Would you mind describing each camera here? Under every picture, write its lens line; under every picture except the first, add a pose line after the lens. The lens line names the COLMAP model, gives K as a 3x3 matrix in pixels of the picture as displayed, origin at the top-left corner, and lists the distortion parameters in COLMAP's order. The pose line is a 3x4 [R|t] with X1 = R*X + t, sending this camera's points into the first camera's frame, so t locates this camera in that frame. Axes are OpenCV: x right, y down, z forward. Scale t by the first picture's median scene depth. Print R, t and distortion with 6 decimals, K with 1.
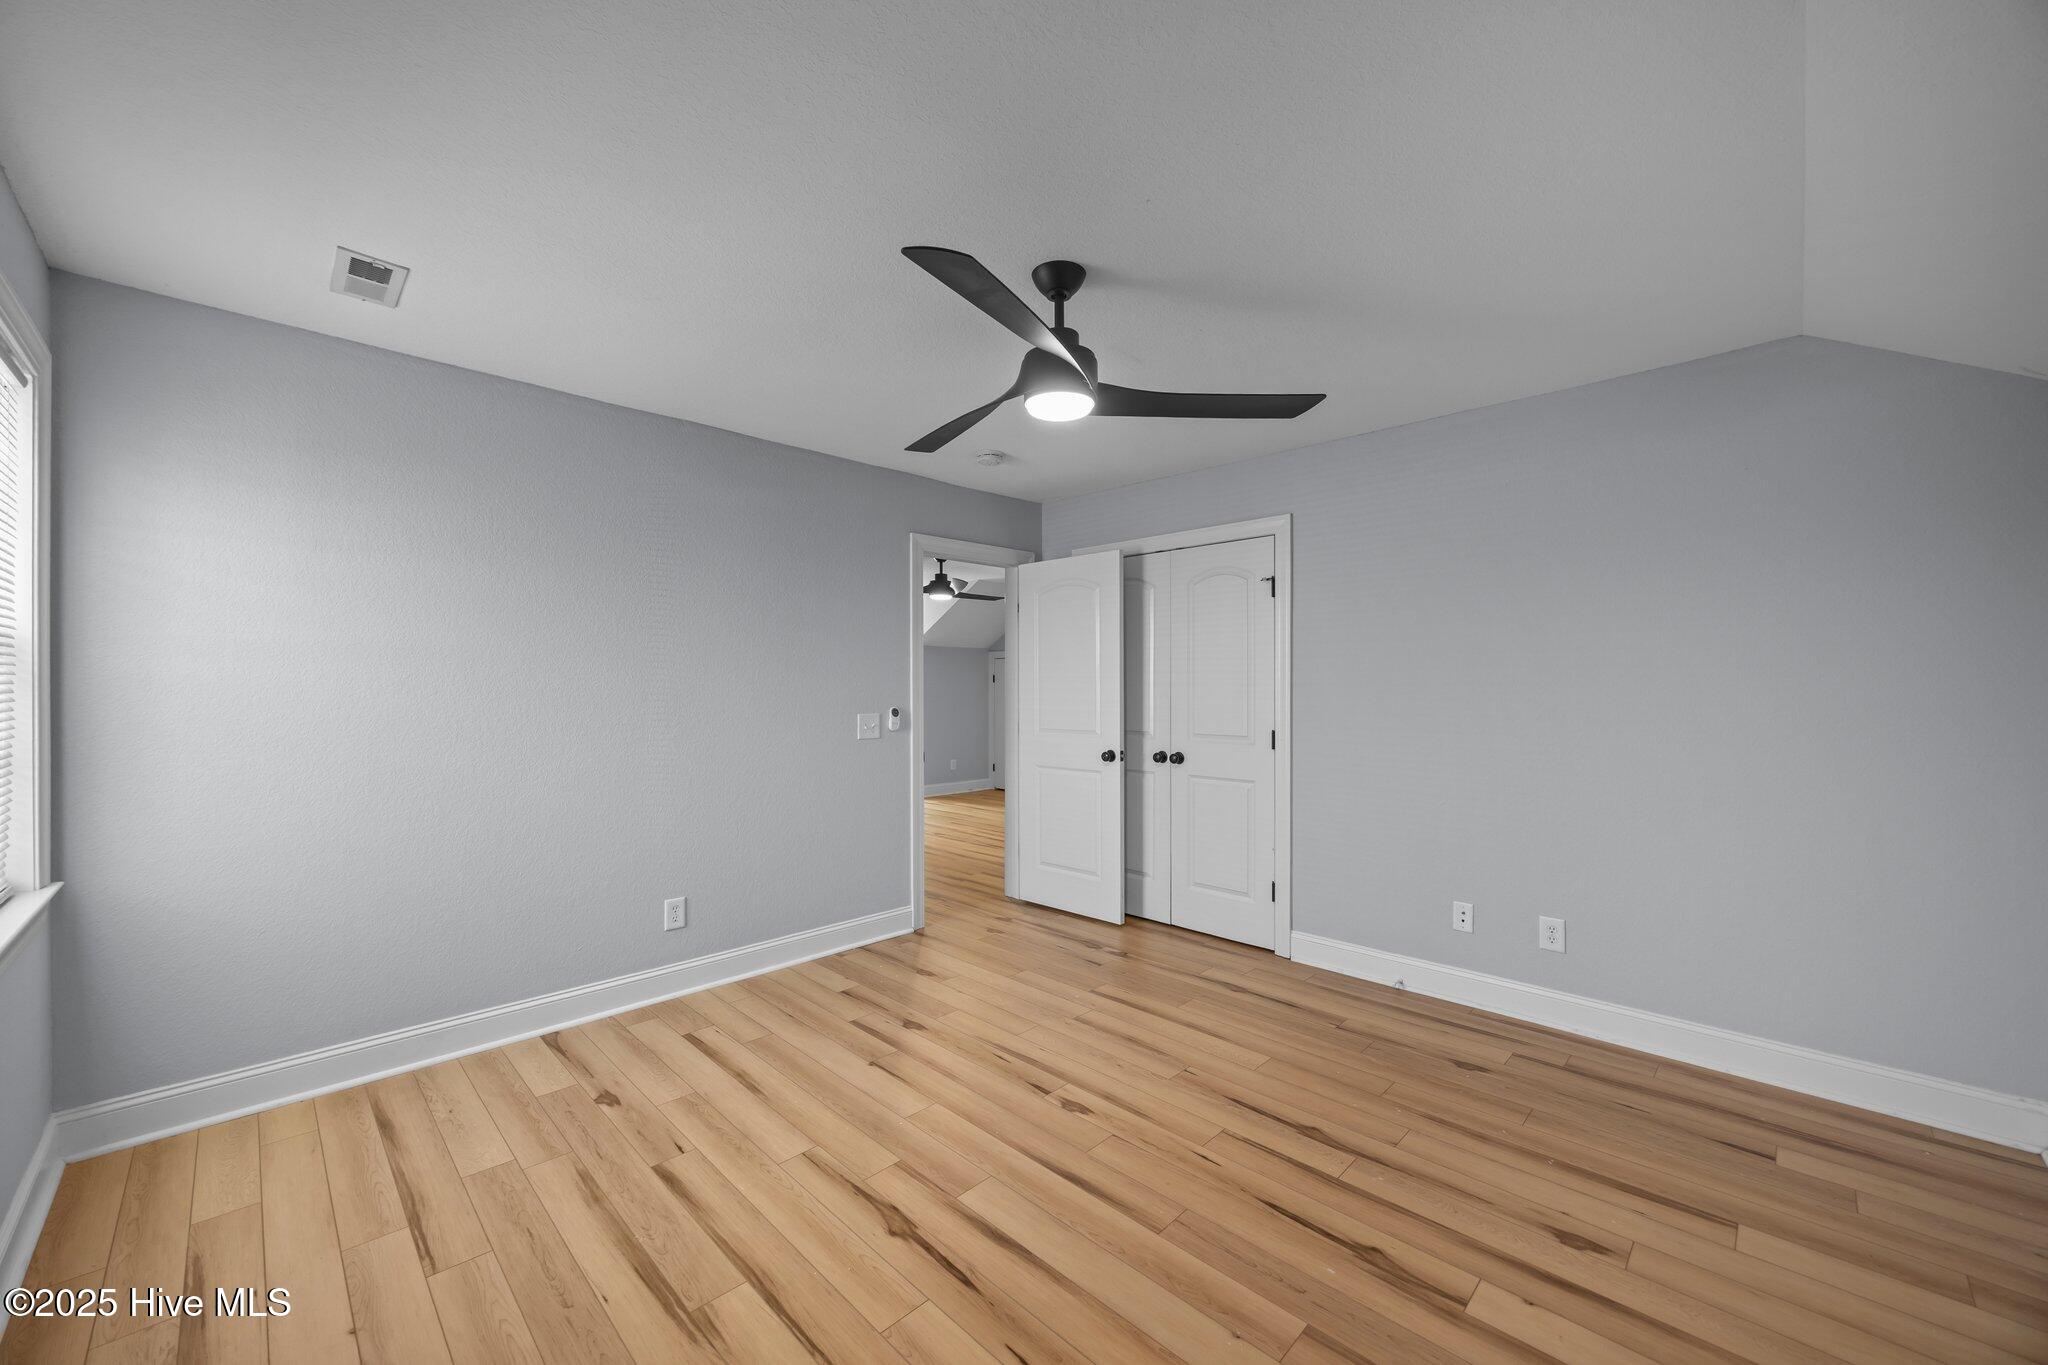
lens RADIAL K [[784.0, 0, 1014.2], [0, 784.0, 677.7], [0, 0, 1]] dist [-0.000194, 0.000265]
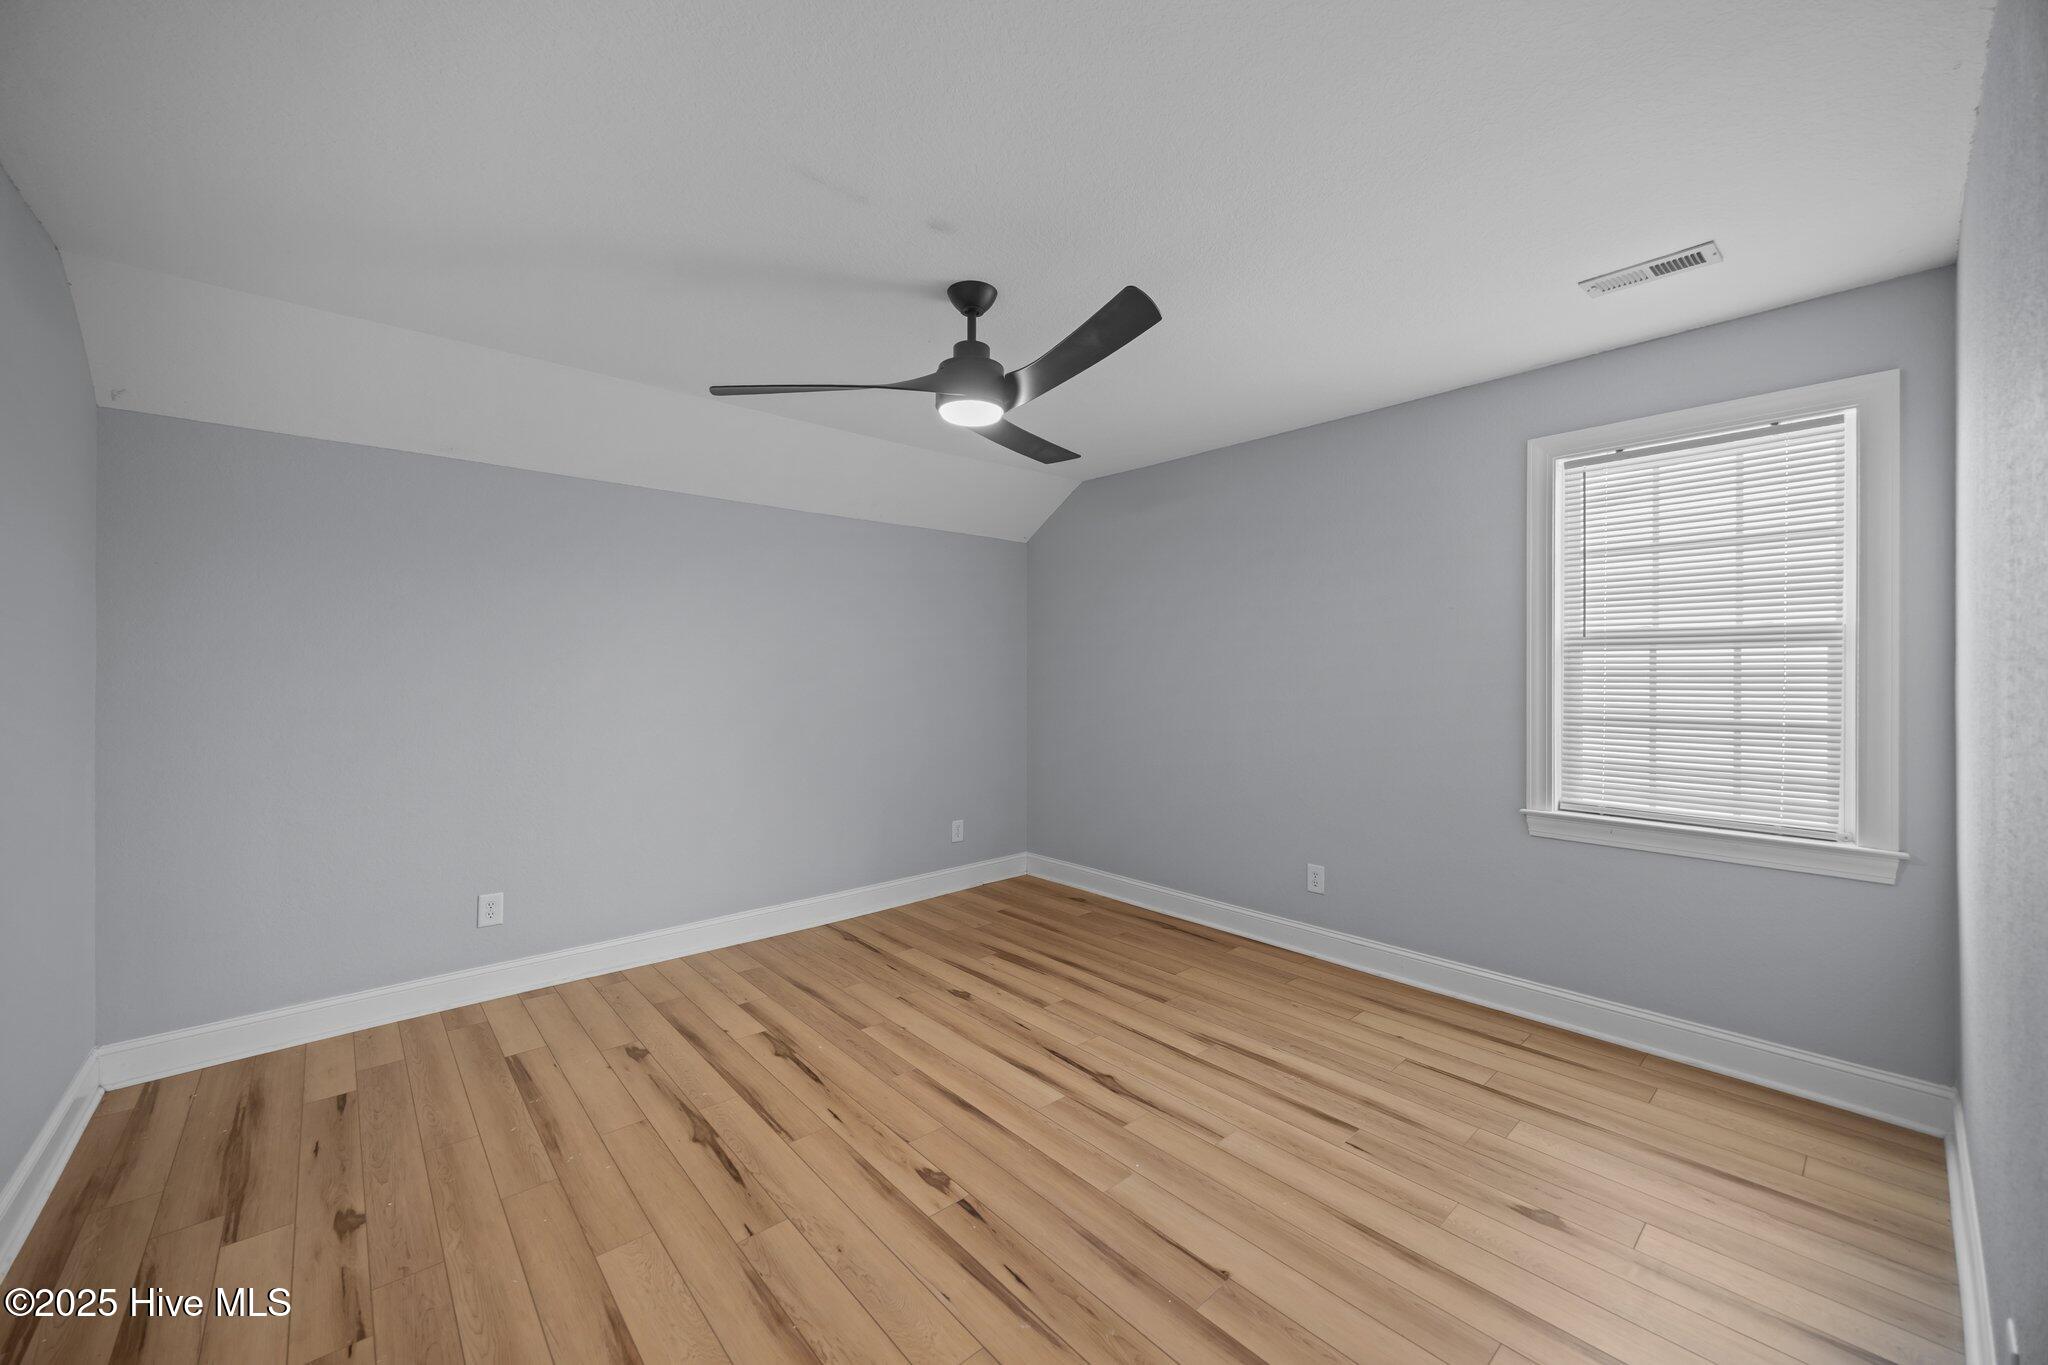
lens RADIAL K [[784.0, 0, 1020.3], [0, 784.0, 679.3], [0, 0, 1]] dist [-0.000194, 0.000265]
pose [[-0.998207, 0.001147, 0.059843, -0.070982], [0.001149, 0.999999, -0.000013, 0.019158], [-0.059843, 0.000056, -0.998208, 2.049659]]
